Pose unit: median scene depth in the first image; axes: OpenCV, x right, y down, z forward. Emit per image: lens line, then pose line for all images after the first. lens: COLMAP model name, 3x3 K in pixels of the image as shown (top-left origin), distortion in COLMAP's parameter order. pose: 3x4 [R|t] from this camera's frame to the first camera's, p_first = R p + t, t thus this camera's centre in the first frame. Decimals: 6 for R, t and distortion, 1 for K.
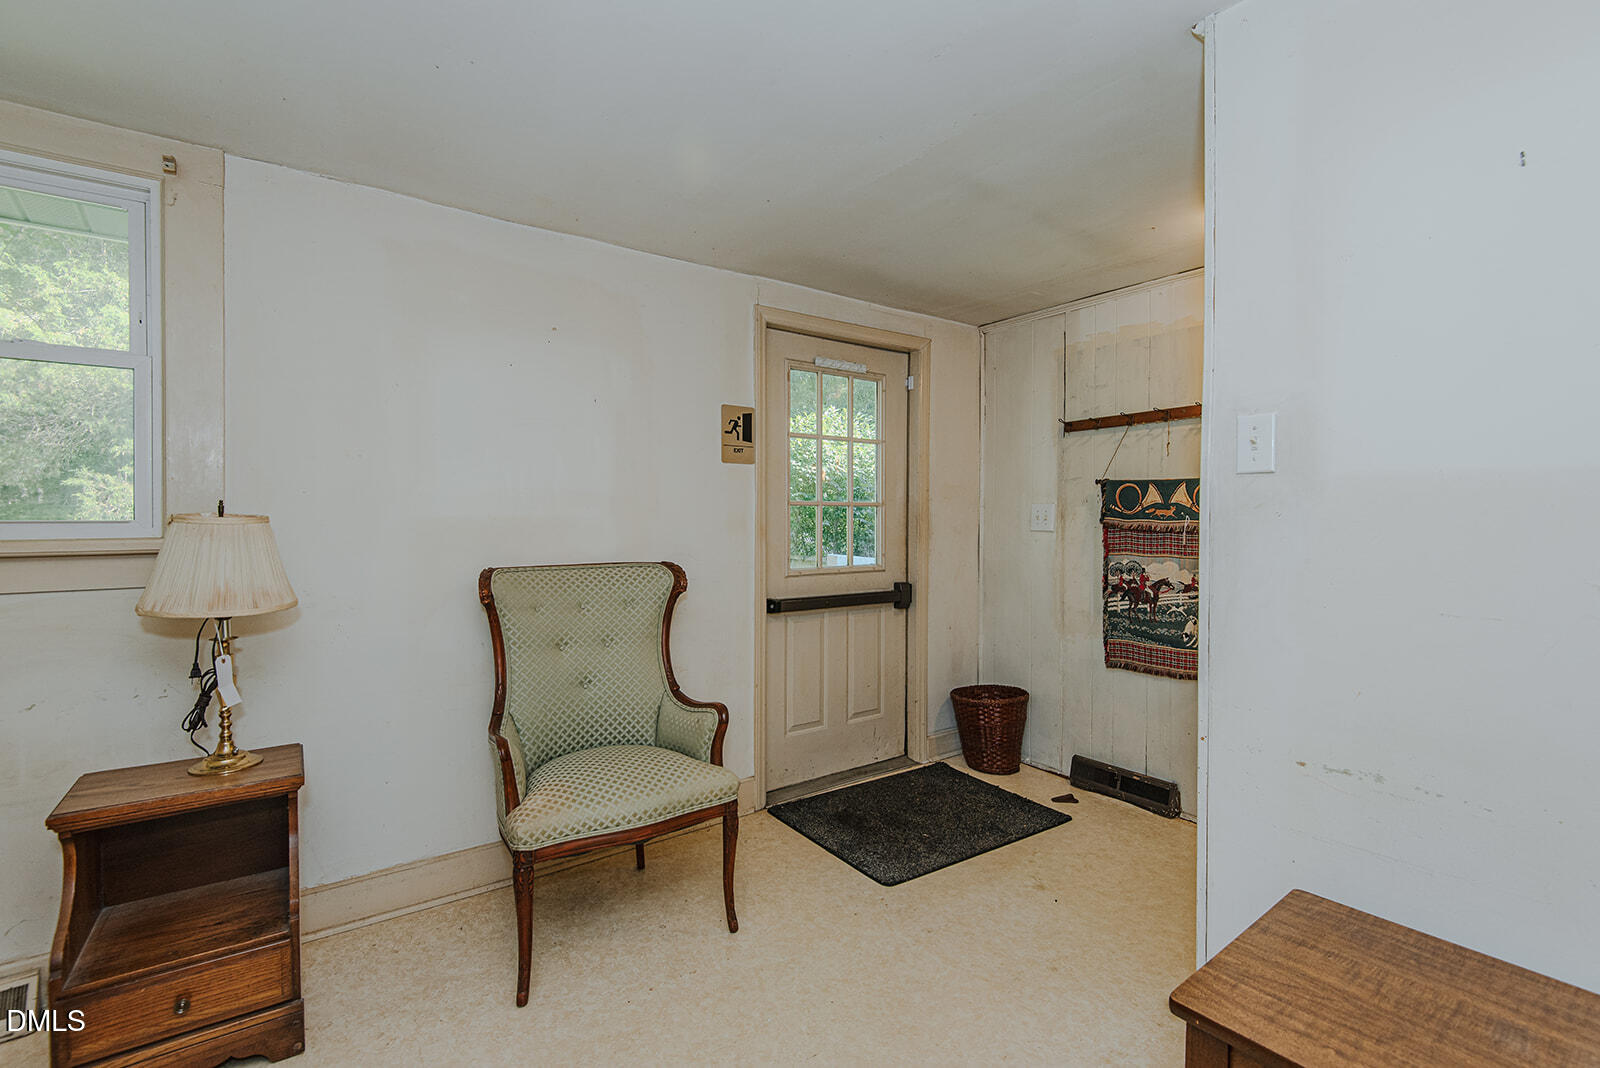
lens RADIAL K [[733.7, 0, 806.1], [0, 733.7, 522.5], [0, 0, 1]] dist [-0.000669, 0.000030]
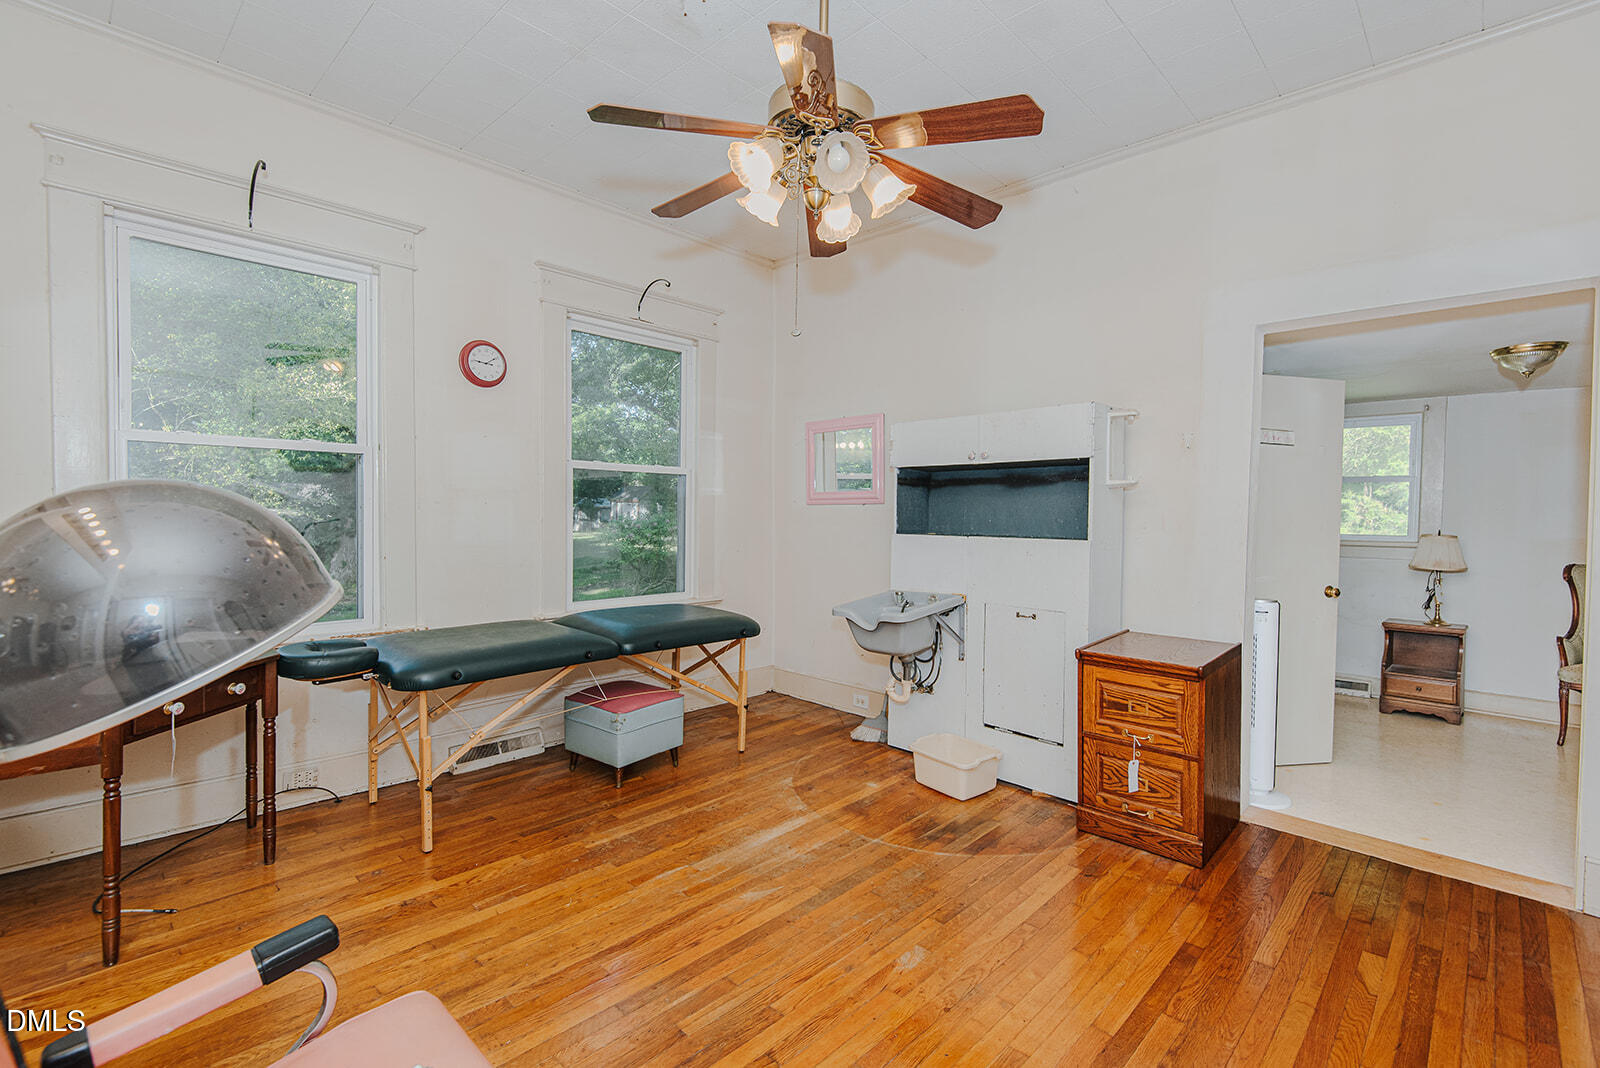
lens RADIAL K [[733.7, 0, 806.6], [0, 733.7, 527.0], [0, 0, 1]] dist [-0.000669, 0.000030]
pose [[0.176459, 0.027190, -0.983932, 1.525644], [-0.029089, 0.999326, 0.022399, -0.028900], [0.983878, 0.024669, 0.177131, -1.869034]]
